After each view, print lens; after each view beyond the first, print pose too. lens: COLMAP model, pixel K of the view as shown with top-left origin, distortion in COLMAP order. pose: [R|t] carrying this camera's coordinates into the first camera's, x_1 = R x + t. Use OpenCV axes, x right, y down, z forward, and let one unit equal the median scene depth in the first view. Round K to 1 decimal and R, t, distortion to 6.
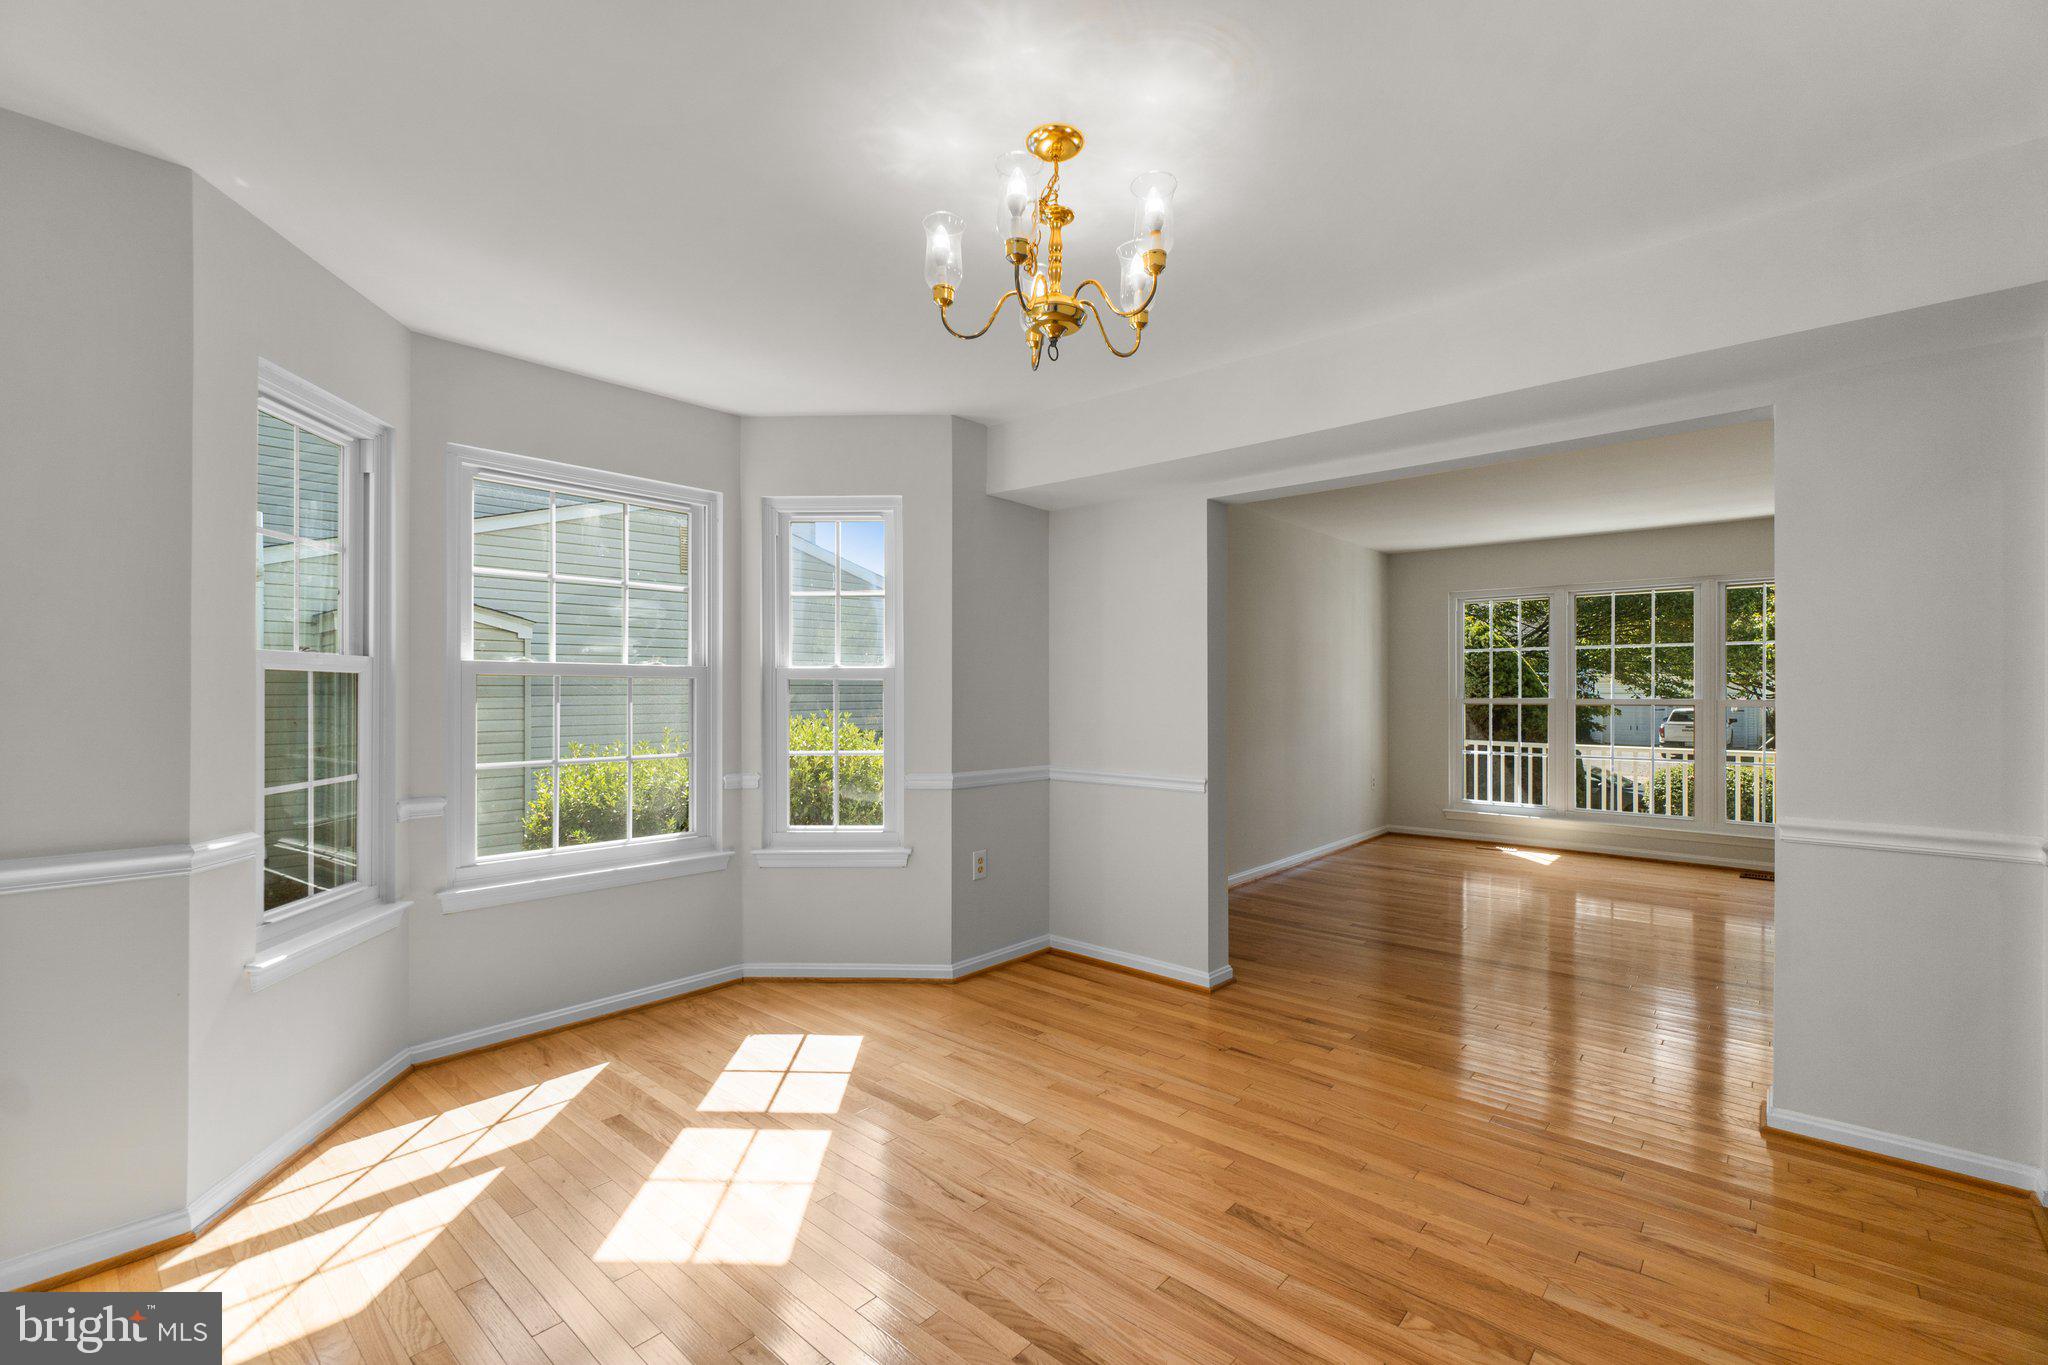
lens RADIAL K [[881.9, 0, 1019.0], [0, 881.9, 690.6], [0, 0, 1]] dist [-0.002454, 0.000477]
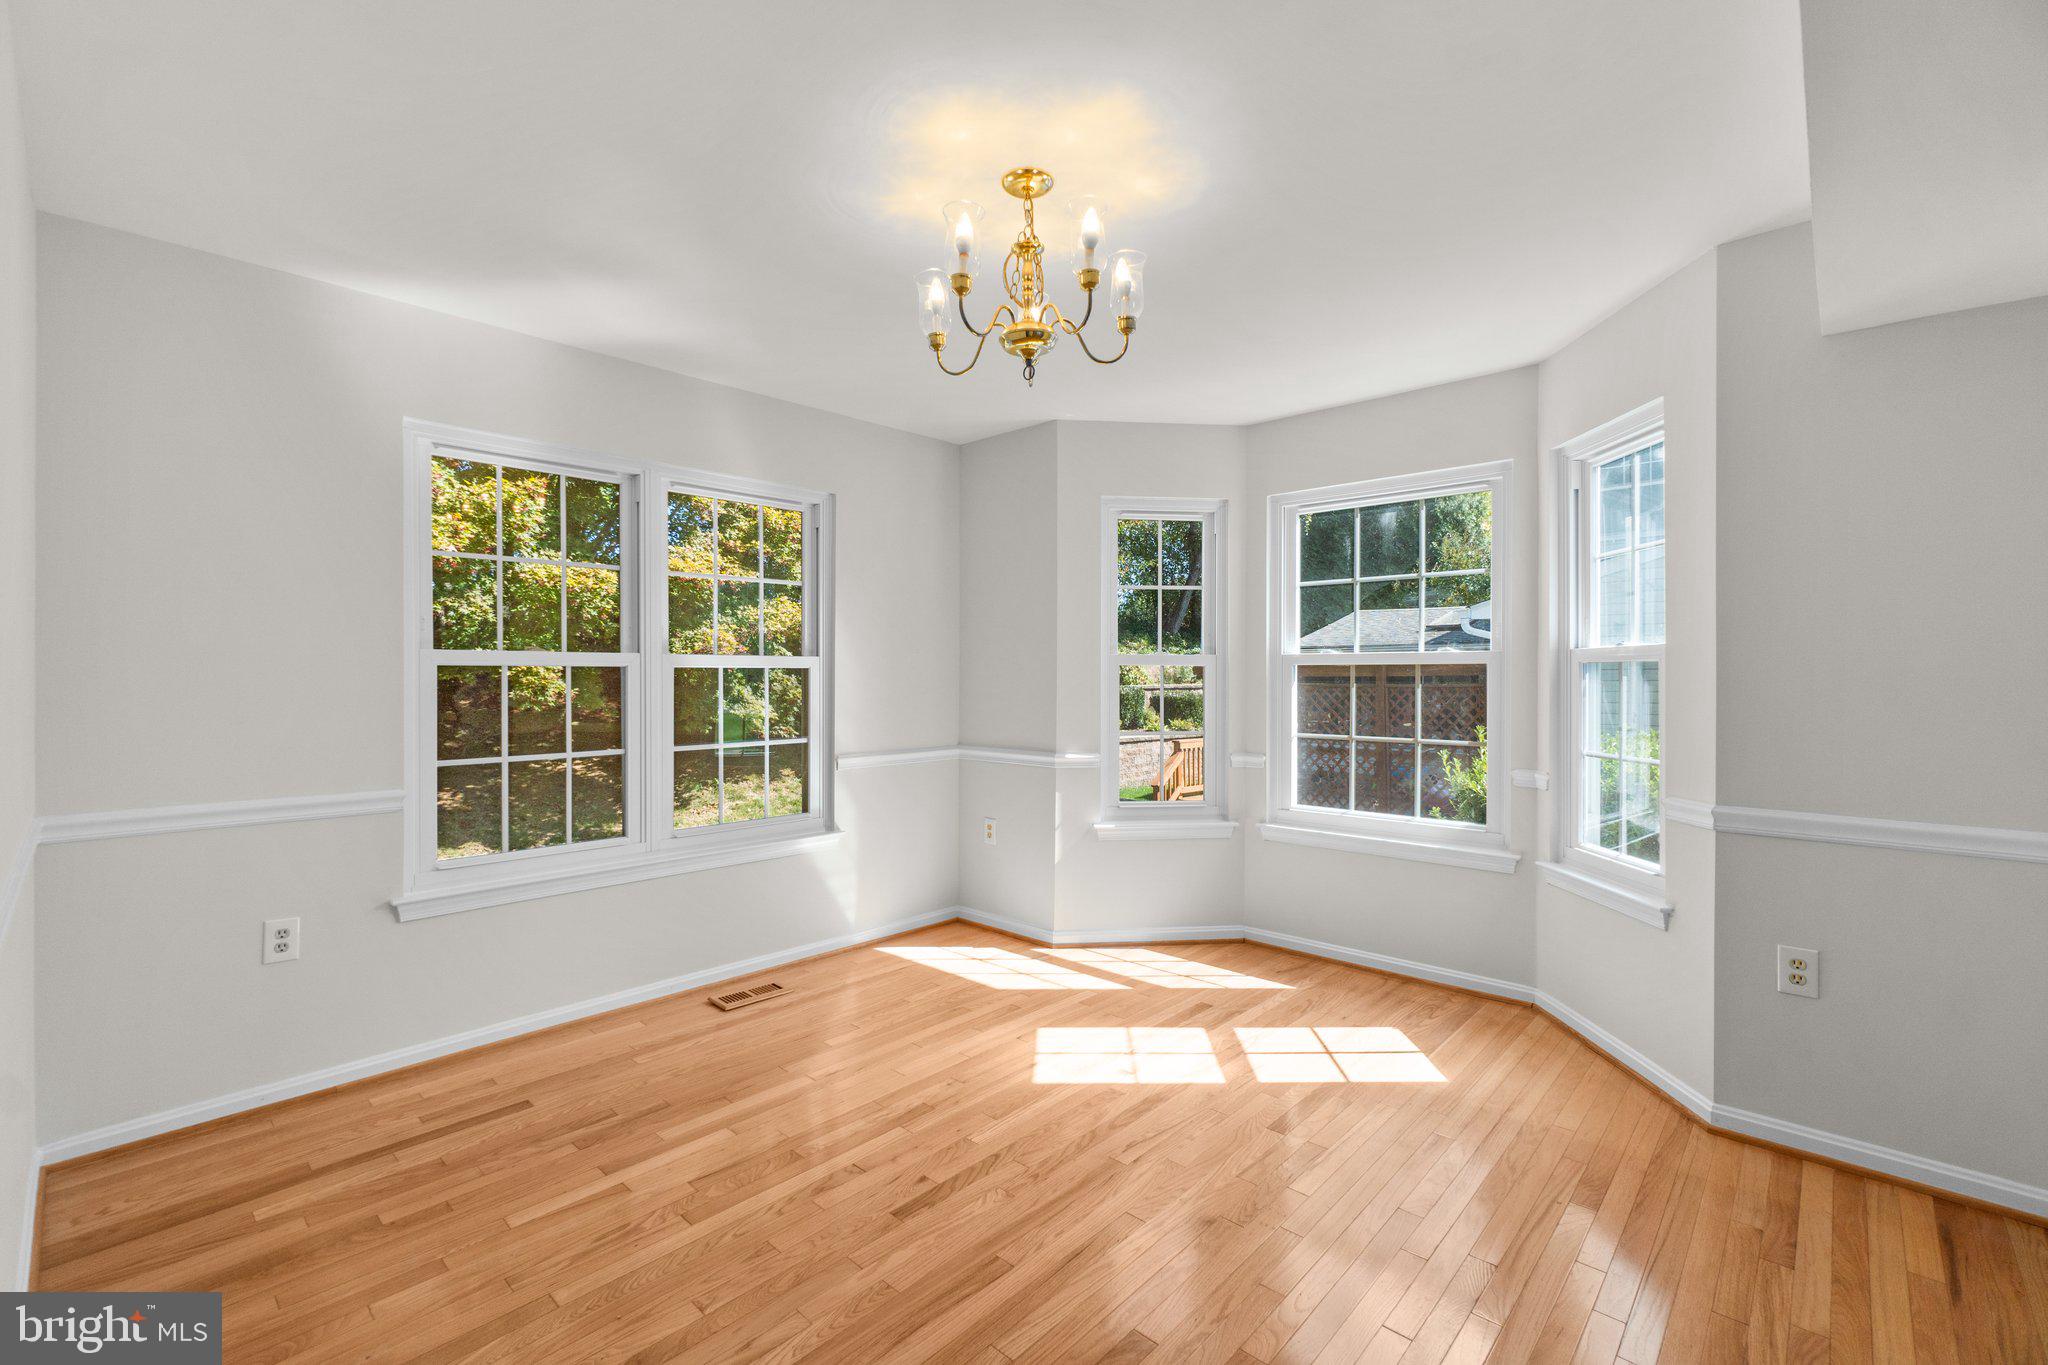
lens RADIAL K [[888.7, 0, 1026.3], [0, 888.7, 670.9], [0, 0, 1]] dist [-0.002047, 0.000220]
pose [[-0.020353, -0.008086, -0.999760, 0.812141], [0.000354, 0.999967, -0.008095, 0.001644], [0.999793, -0.000519, -0.020349, 0.714155]]
